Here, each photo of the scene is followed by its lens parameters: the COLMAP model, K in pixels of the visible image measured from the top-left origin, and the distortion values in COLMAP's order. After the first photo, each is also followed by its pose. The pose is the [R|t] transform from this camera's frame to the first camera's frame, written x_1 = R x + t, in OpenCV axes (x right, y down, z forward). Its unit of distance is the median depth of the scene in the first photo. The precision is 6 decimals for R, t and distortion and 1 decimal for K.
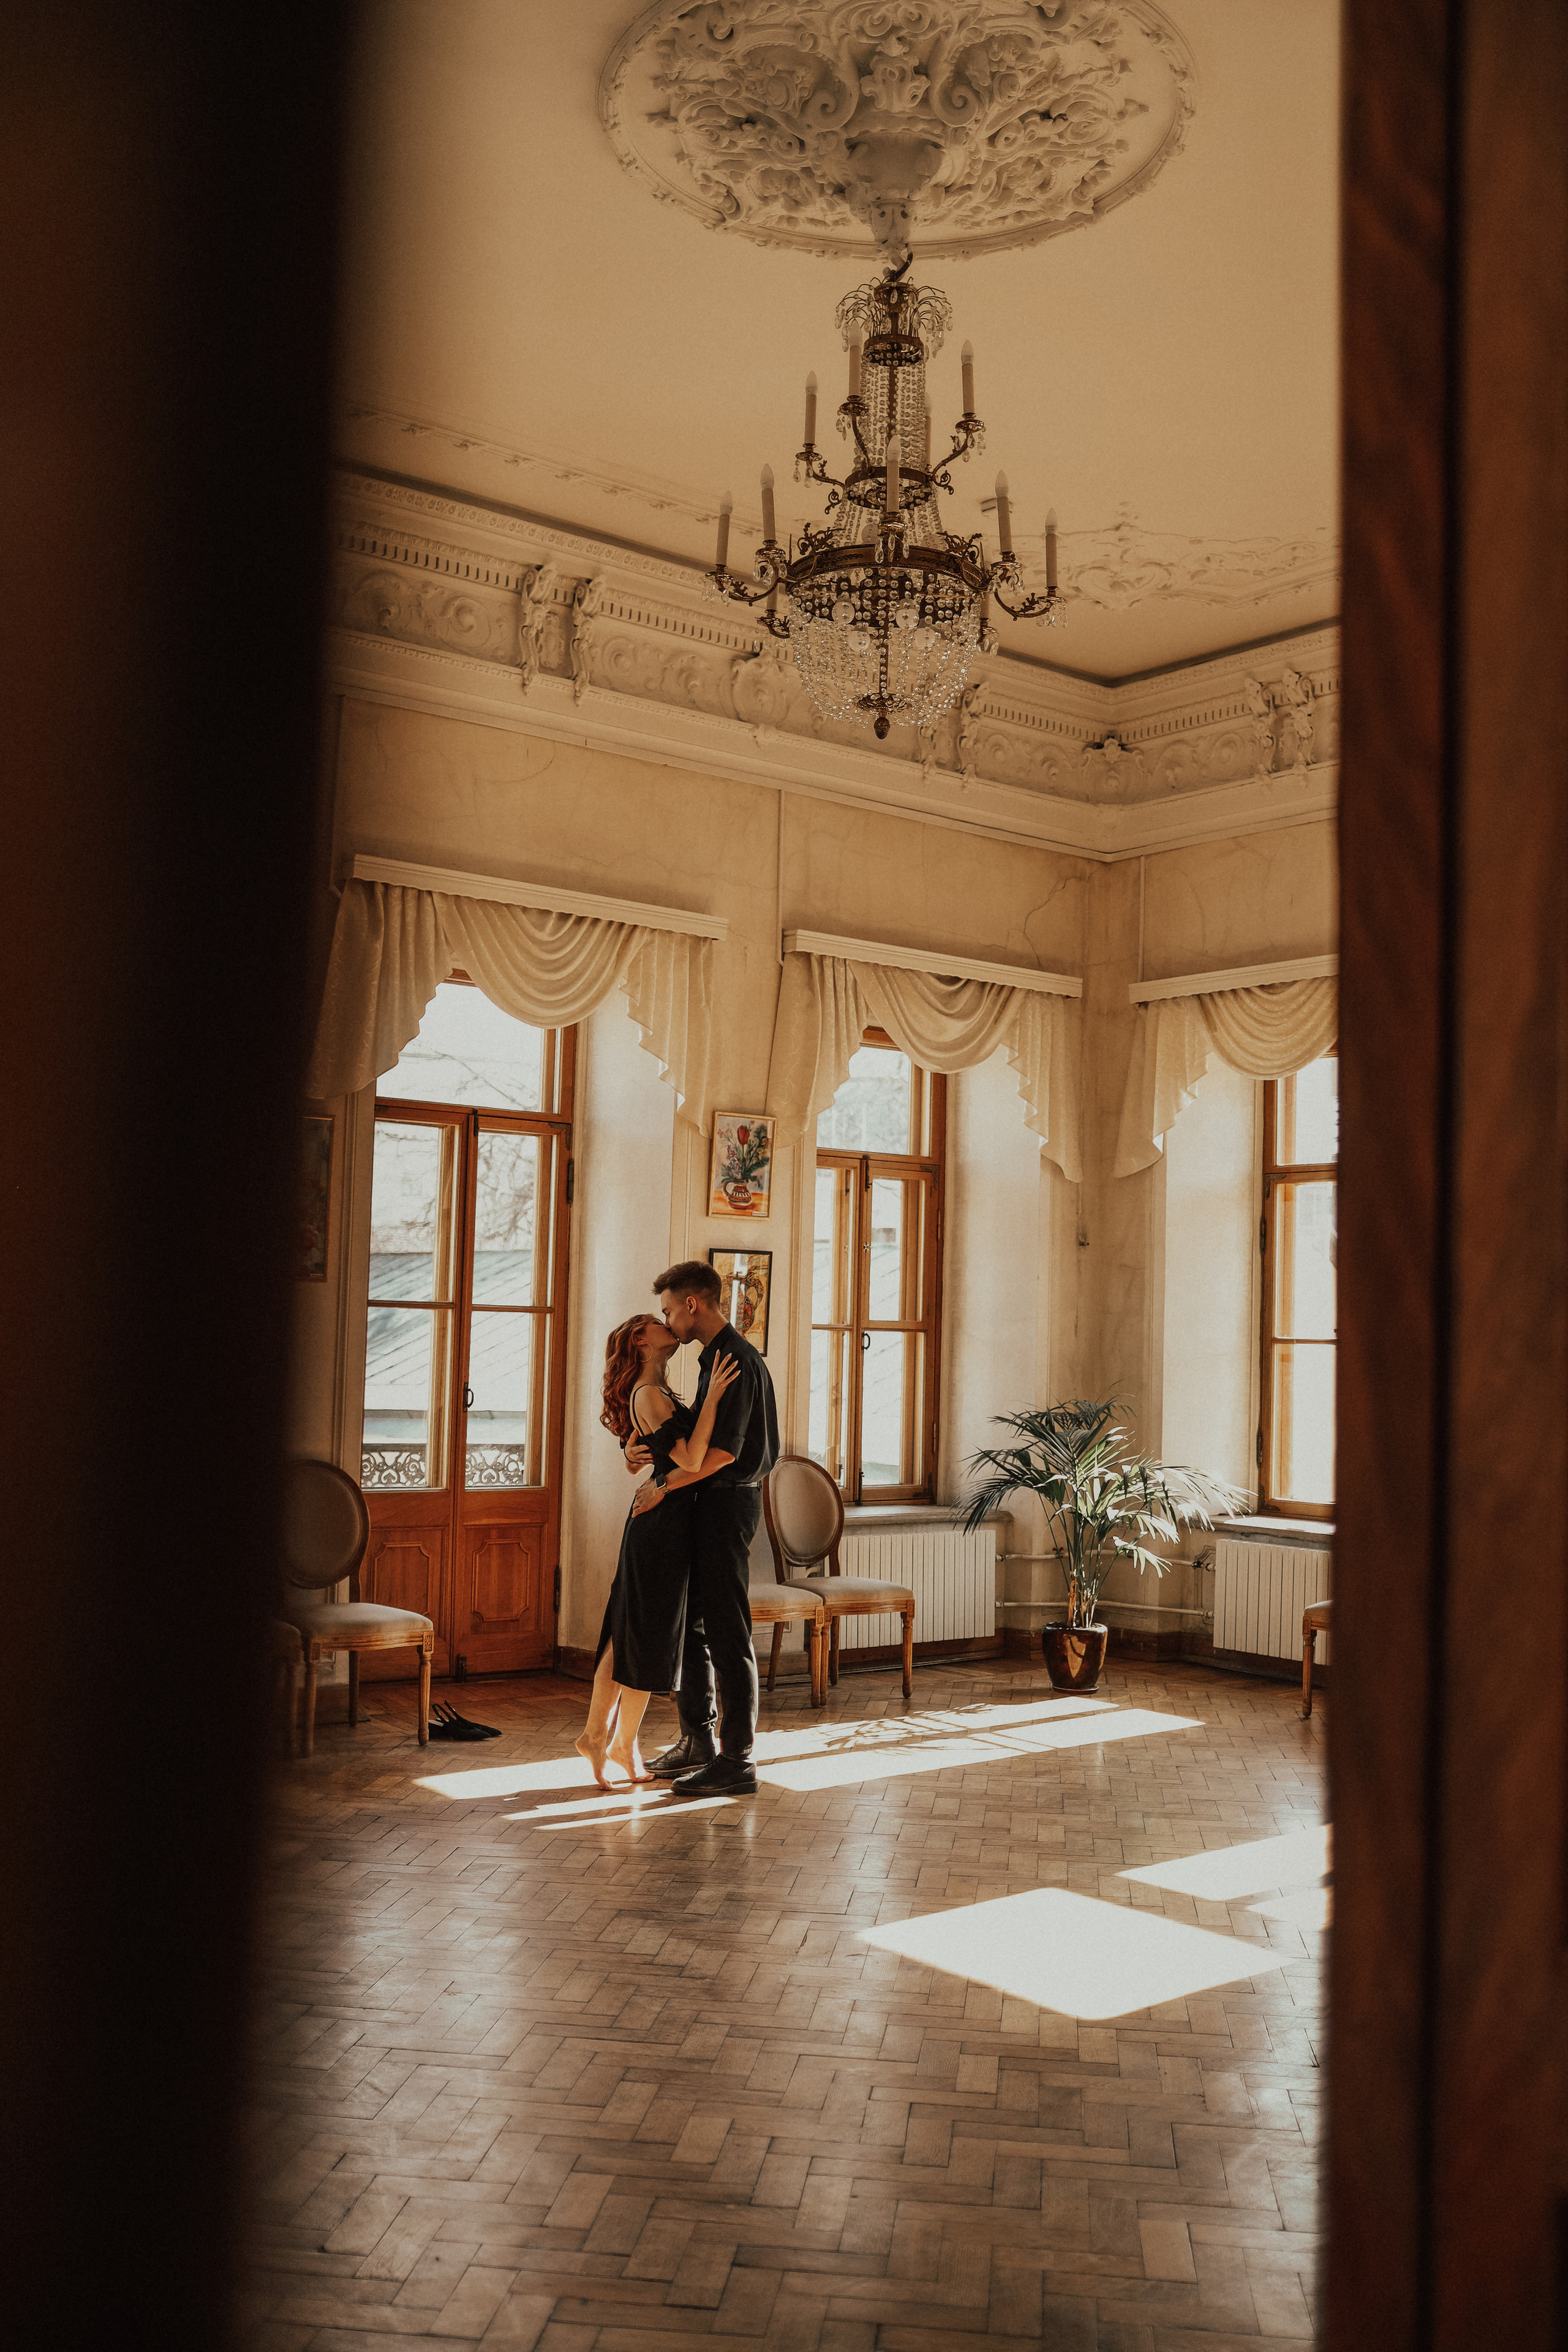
lens RADIAL K [[2283.4, 0, 798.5], [0, 2283.4, 1176.8], [0, 0, 1]] dist [-0.053130, 0.000000]
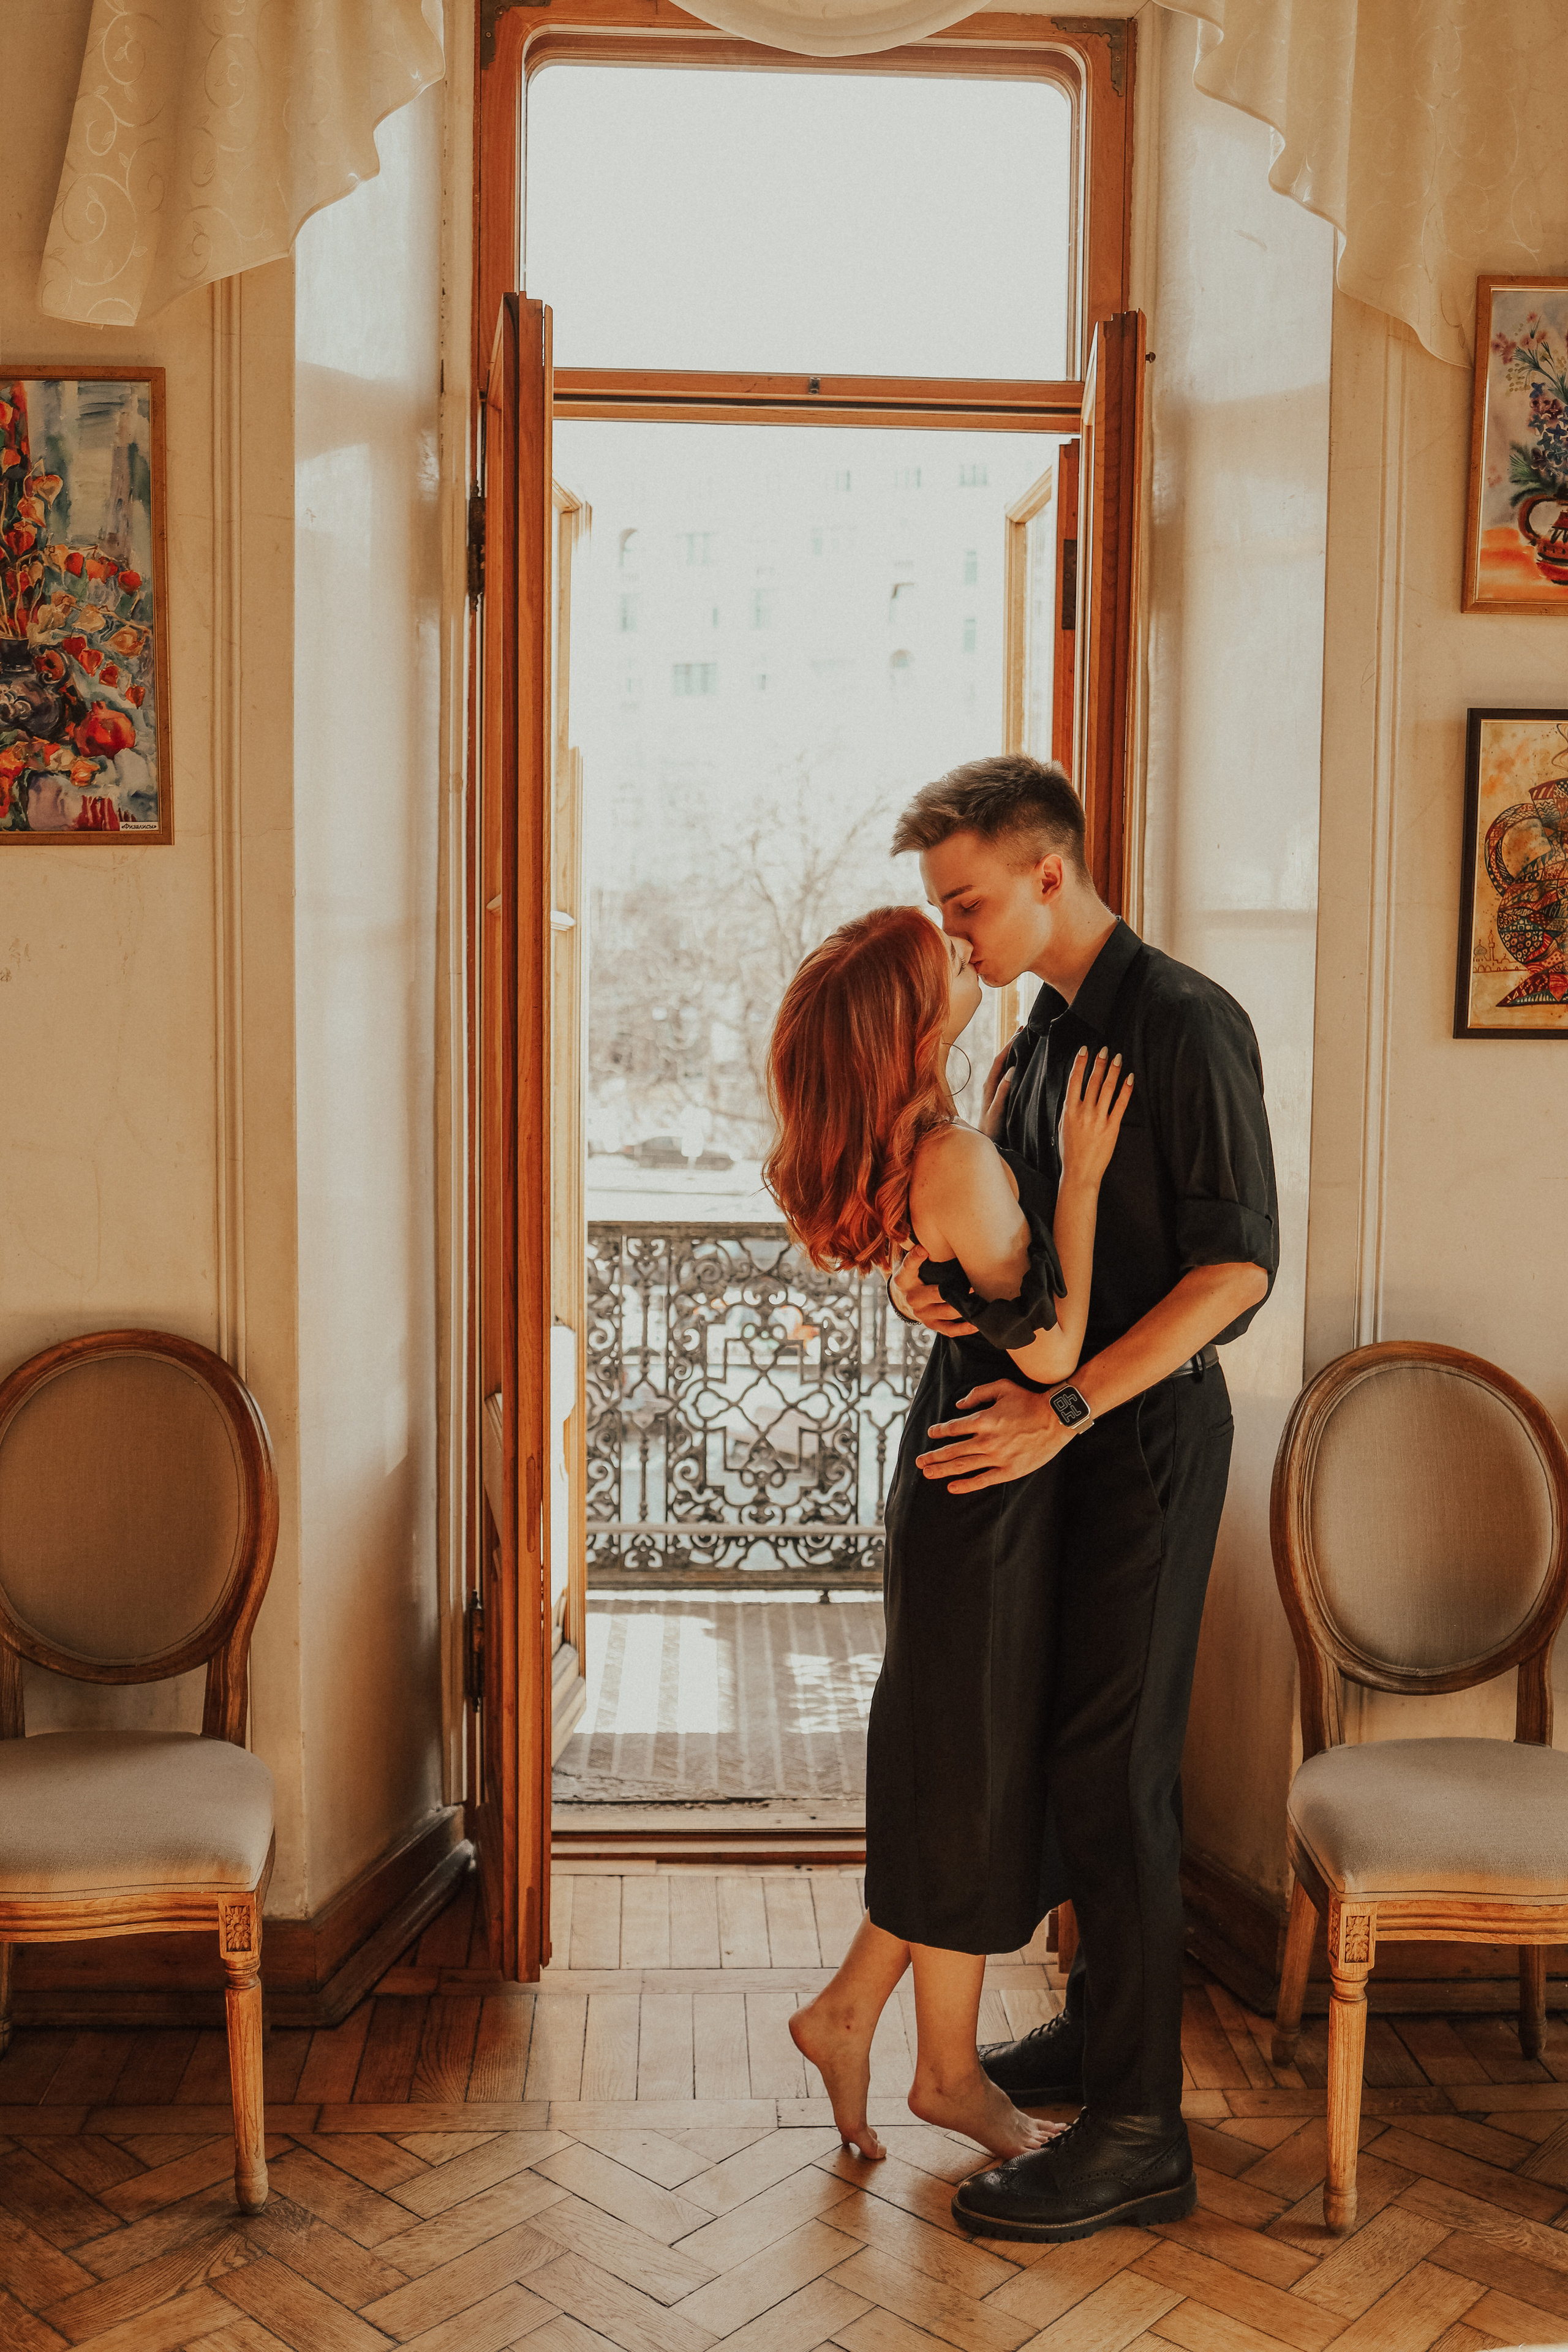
lens RADIAL K [[2283.4, 0, 769.0], [0, 2283.4, 1174.0], [0, 0, 1]] dist [-0.053130, 0.000000]
pose [[0.805590, 0.030555, -0.591684, 0.077478], [0.052096, 0.991148, 0.122114, 0.054605], [0.590178, -0.129199, 0.796867, 0.704249]]
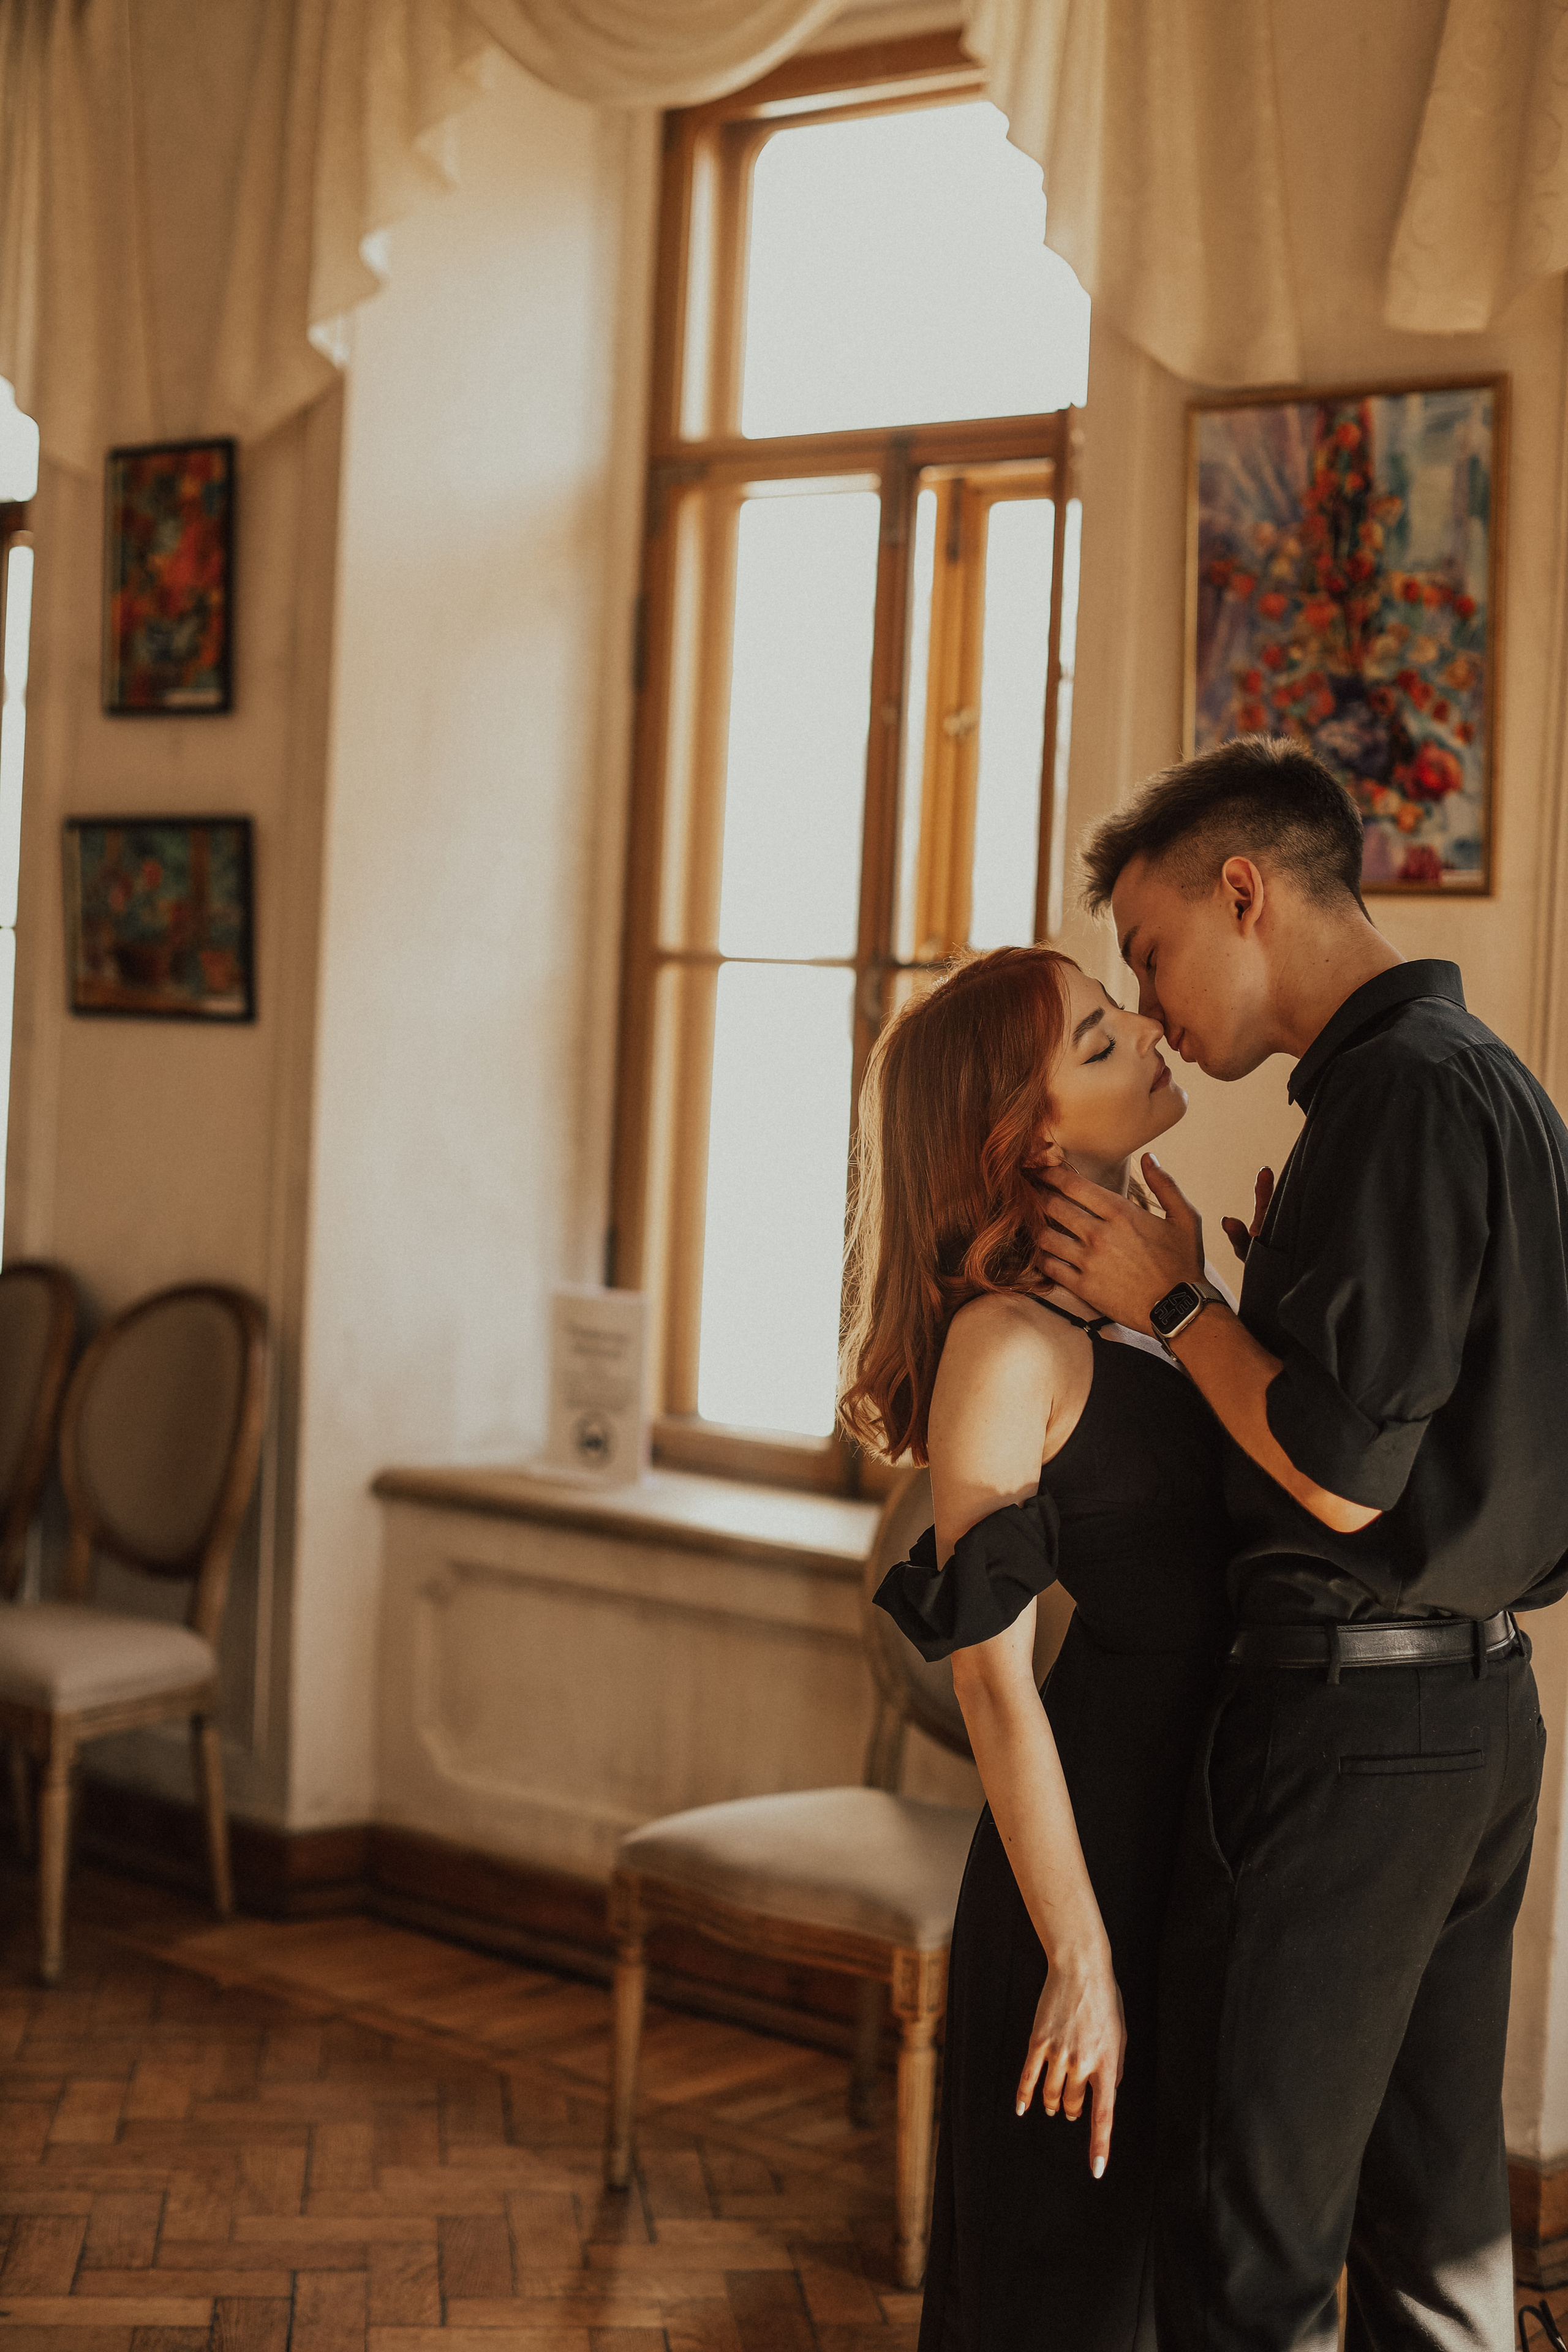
lens RADIAL K [[3436.8, 0, 801.7], [0, 3436.8, 1159.5], [0, 0, 1]] dist [-0.123728, 0.000000]
pose [[0.232113, 0.018435, -0.972514, 0.220468], [0.021348, 0.999483, 0.024041, 0.064242], [0.972455, -0.026341, 0.231599, 0.733069]]
